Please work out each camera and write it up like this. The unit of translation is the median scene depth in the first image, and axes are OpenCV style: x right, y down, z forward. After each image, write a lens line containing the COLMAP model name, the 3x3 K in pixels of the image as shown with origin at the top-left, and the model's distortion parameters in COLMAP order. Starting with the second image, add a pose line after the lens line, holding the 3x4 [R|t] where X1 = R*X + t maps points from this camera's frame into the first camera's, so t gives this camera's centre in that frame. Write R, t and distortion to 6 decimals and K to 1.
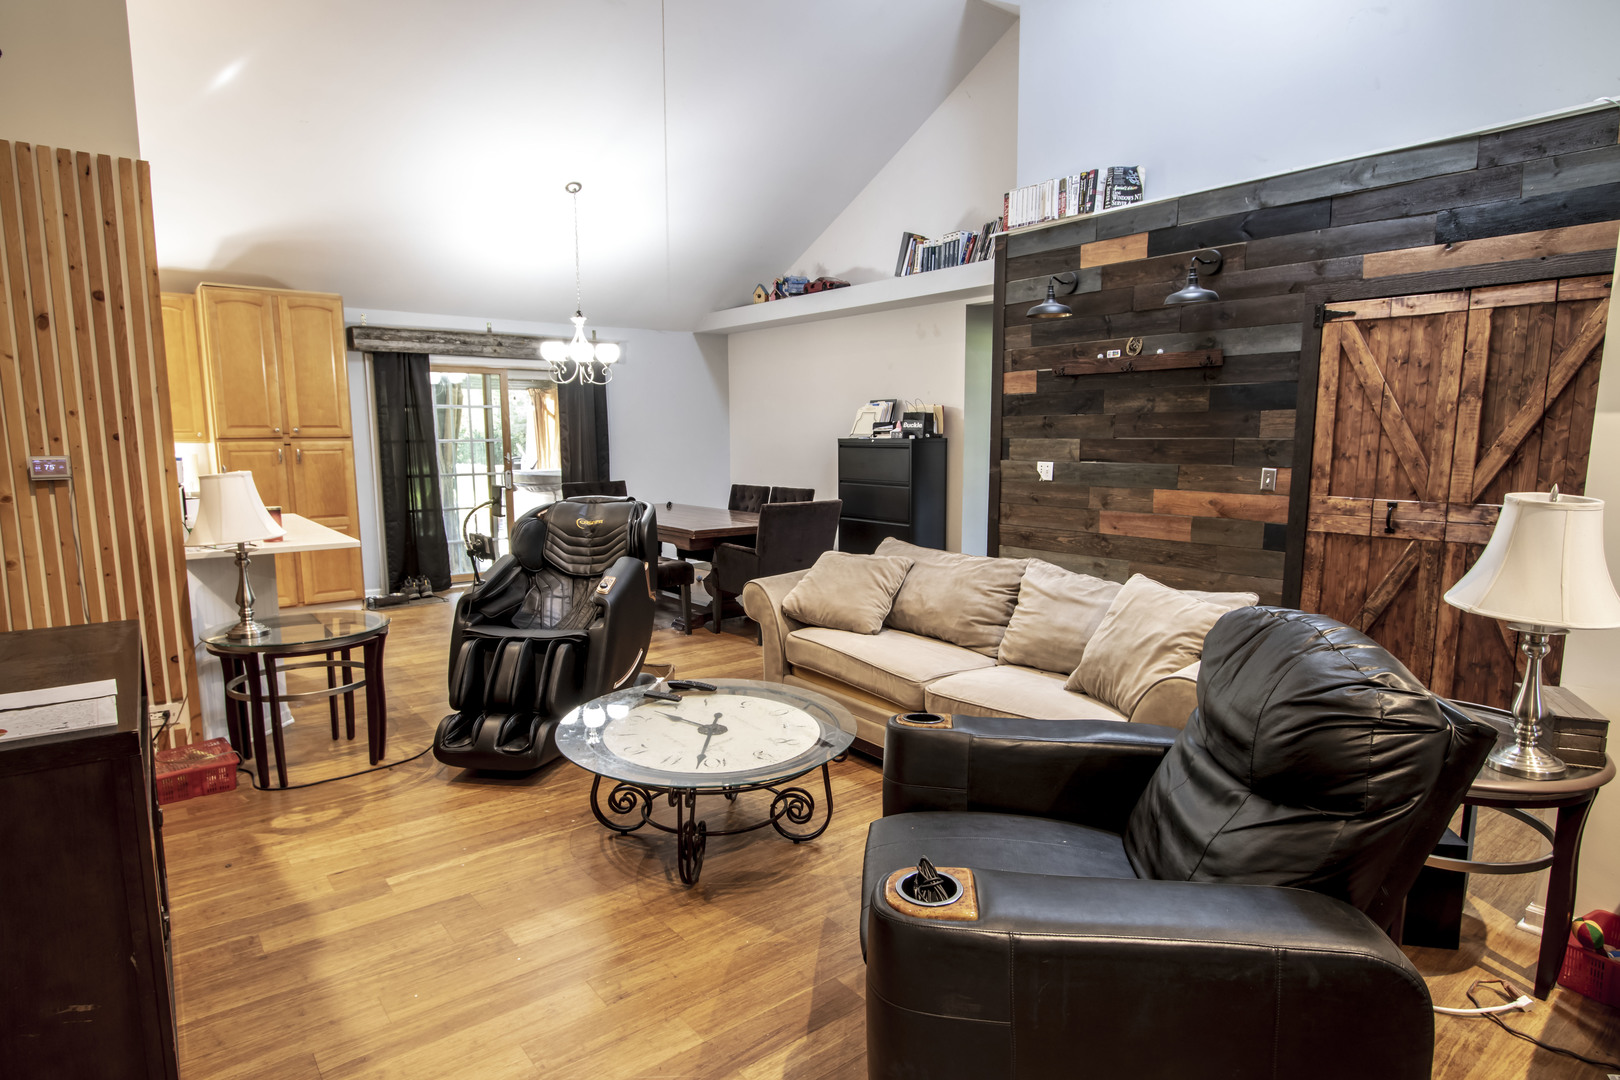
lens RADIAL K [[896.7, 0, 805.8], [0, 896.7, 560.6], [0, 0, 1]] dist [-0.015702, 0.003308]
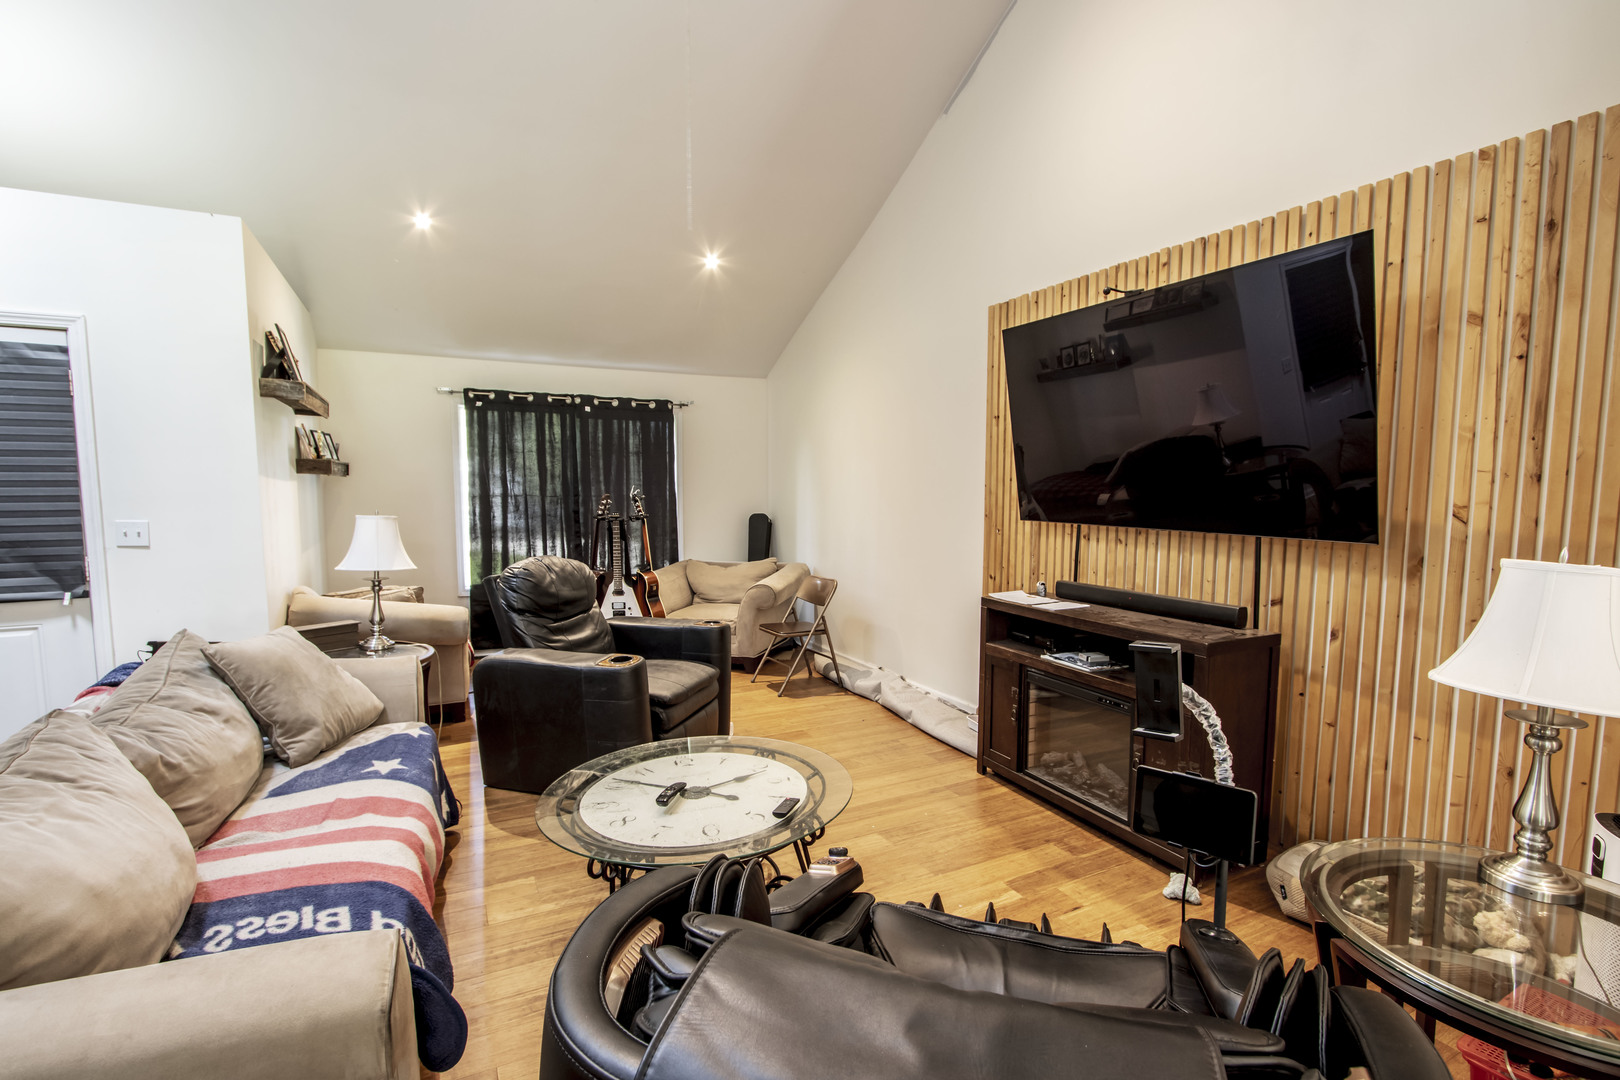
lens RADIAL K [[747.0, 0, 807.0], [0, 747.0, 558.3], [0, 0, 1]] dist [-0.018875, 0.003717]
pose [[-0.979995, -0.018118, 0.198195, -0.225788], [0.029190, 0.971994, 0.233186, -0.150880], [-0.196869, 0.234306, -0.952020, 1.058358]]
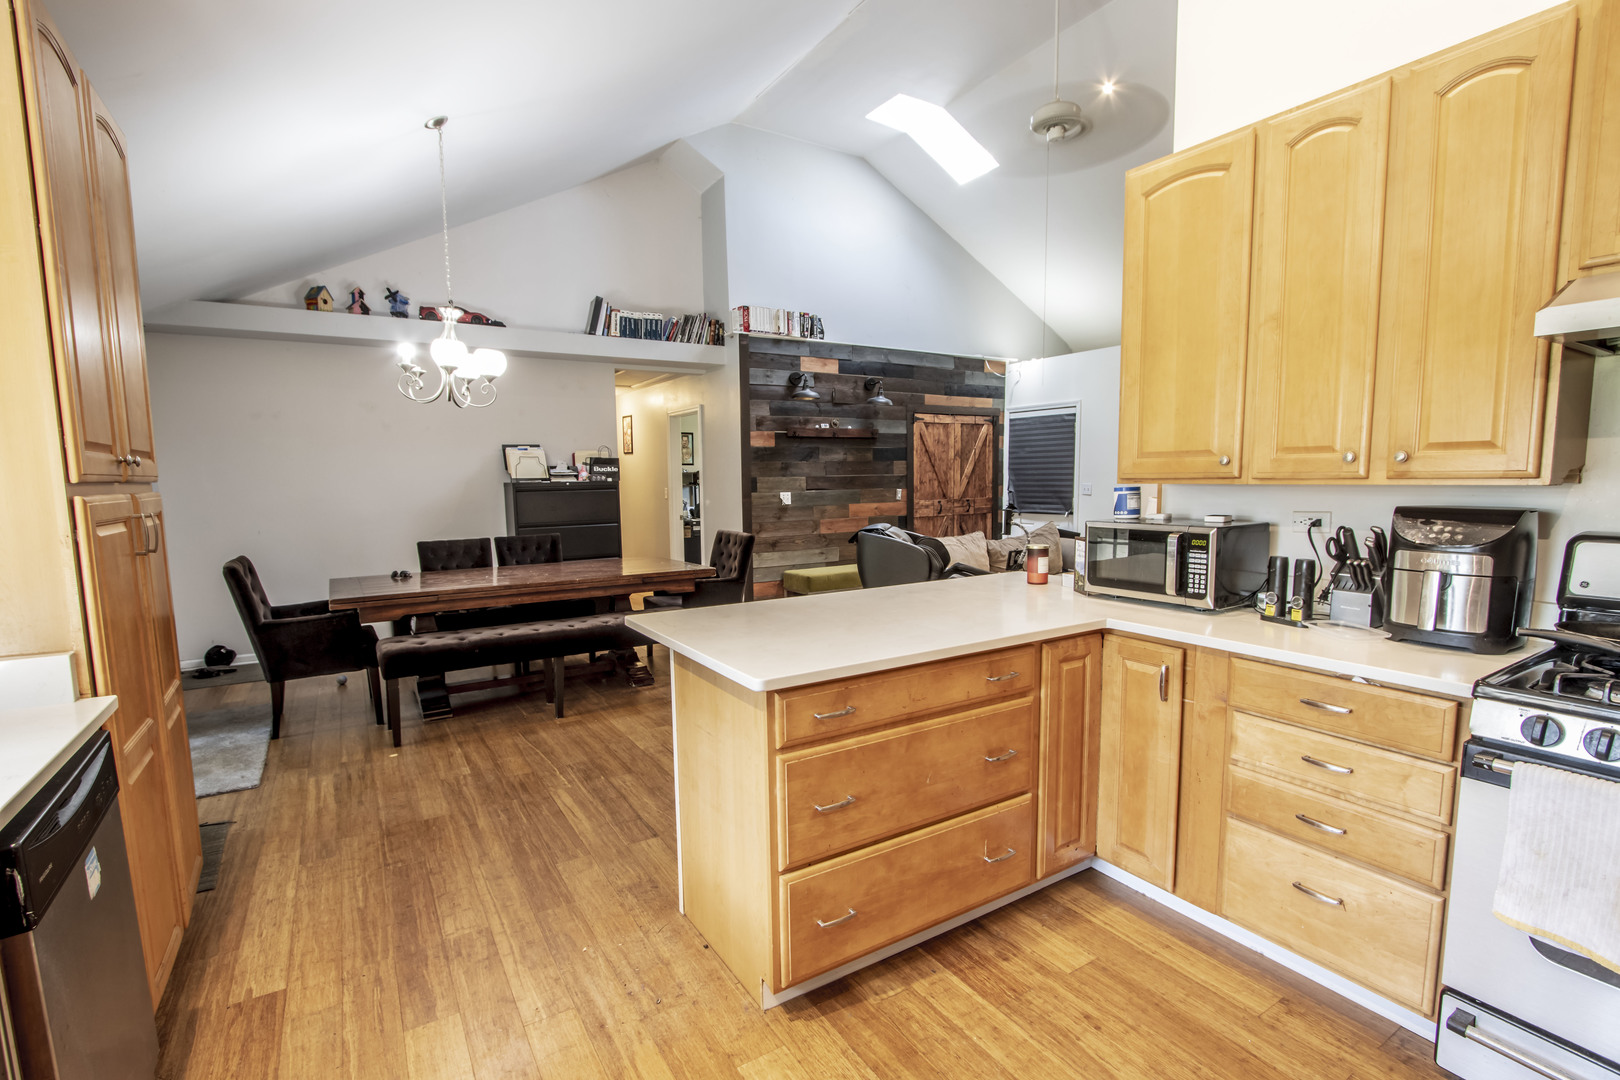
lens RADIAL K [[747.0, 0, 807.0], [0, 747.0, 558.3], [0, 0, 1]] dist [-0.018875, 0.003717]
pose [[0.107517, -0.107599, 0.988364, -1.146205], [0.154399, 0.983872, 0.090314, -0.126124], [-0.982141, 0.142892, 0.122396, 0.954788]]
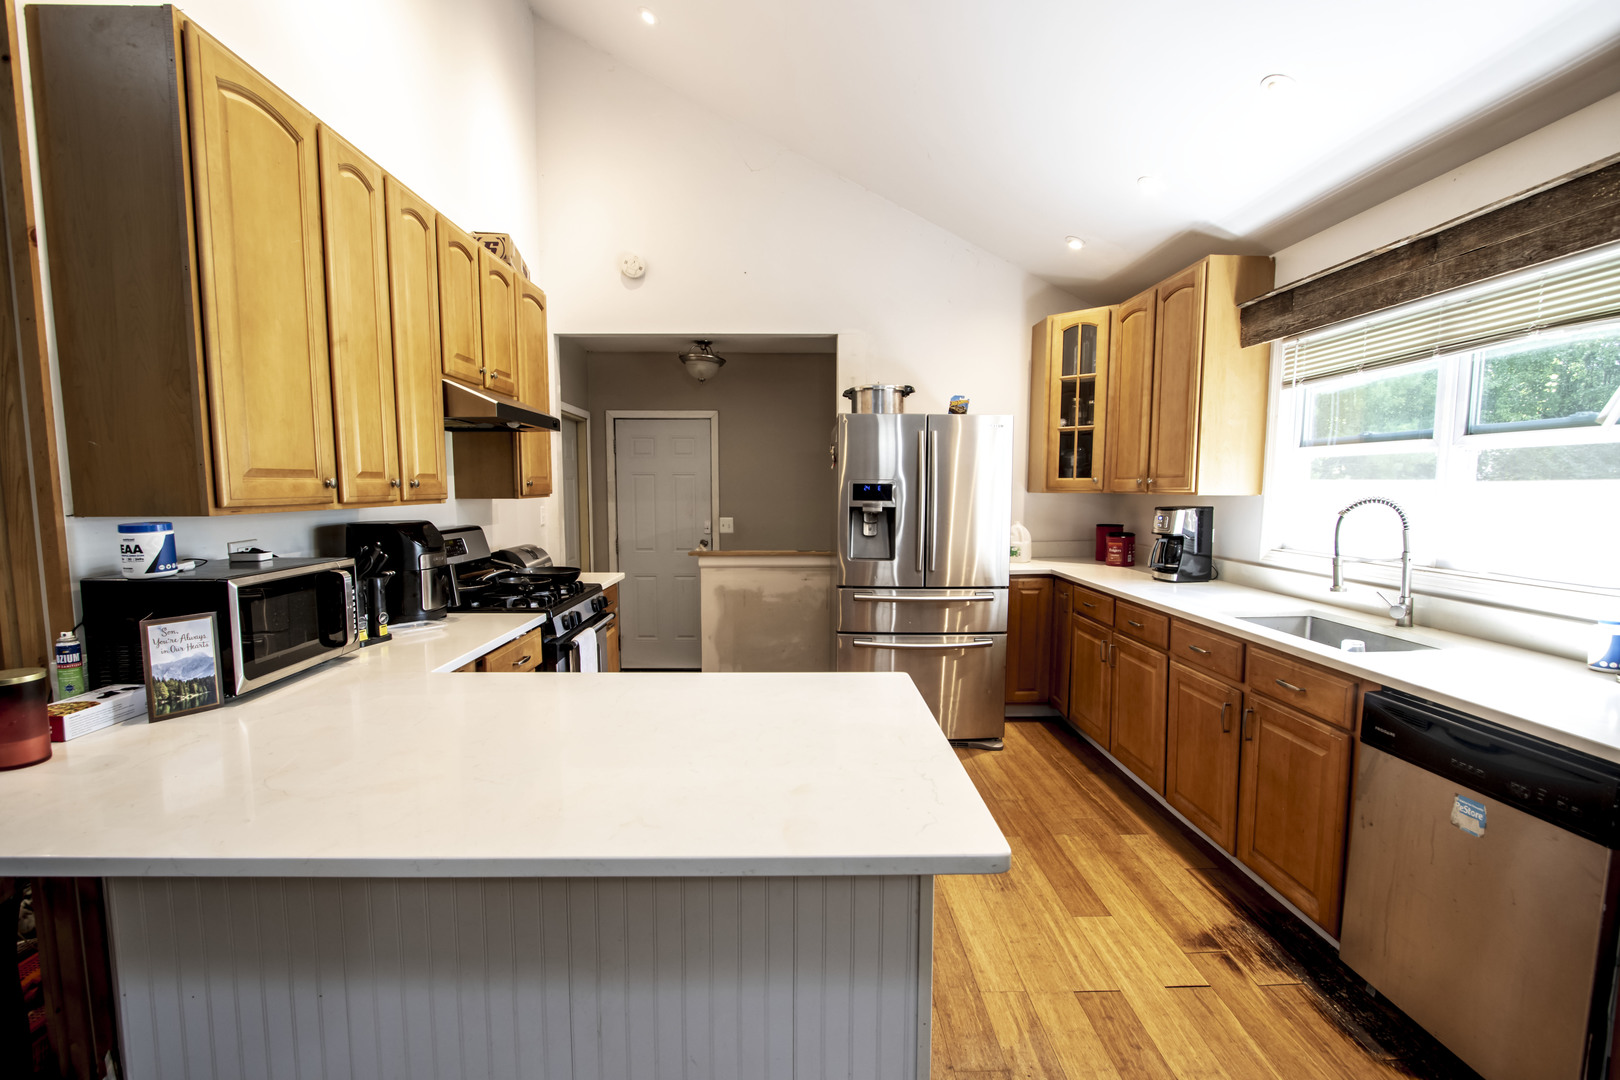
lens RADIAL K [[747.0, 0, 807.0], [0, 747.0, 558.3], [0, 0, 1]] dist [-0.018875, 0.003717]
pose [[-0.599670, 0.081034, -0.796134, -0.470811], [-0.112837, 0.976358, 0.184370, -0.168989], [0.792252, 0.200395, -0.576350, 1.201774]]
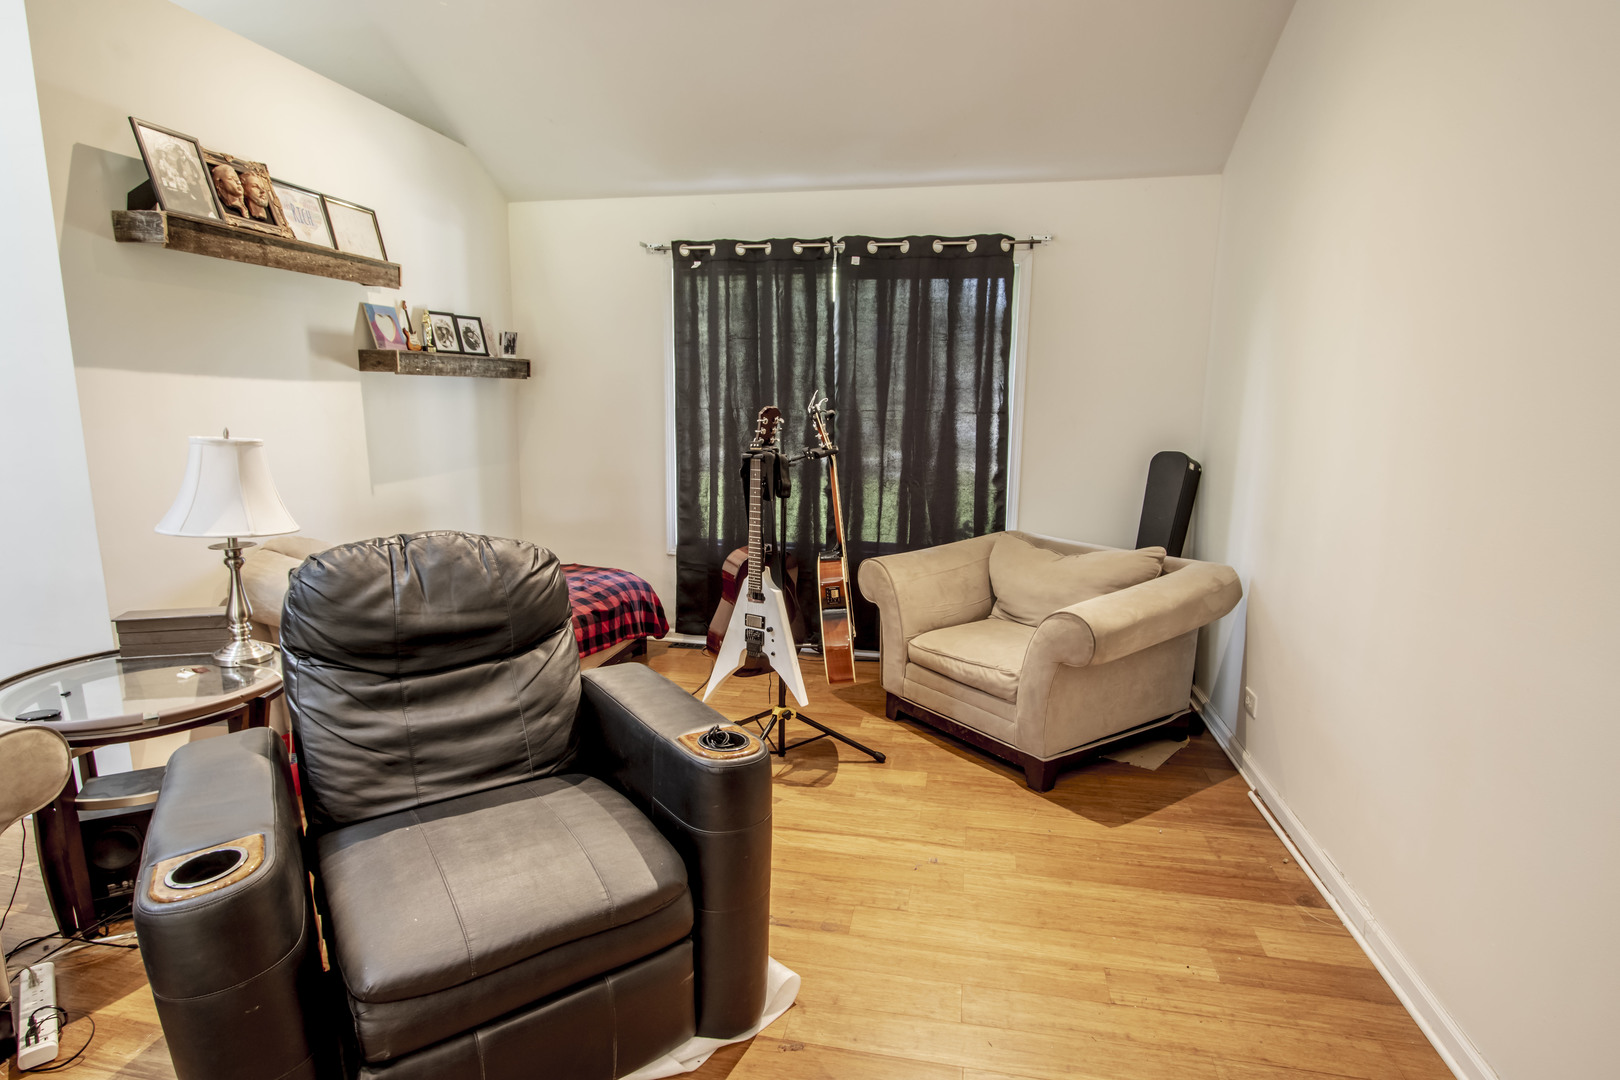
lens RADIAL K [[840.3, 0, 807.6], [0, 840.3, 559.1], [0, 0, 1]] dist [-0.016207, 0.002837]
pose [[-0.648957, -0.145979, 0.746689, -0.242162], [0.101189, 0.956141, 0.274872, -0.061777], [-0.754066, 0.253937, -0.605723, 0.474384]]
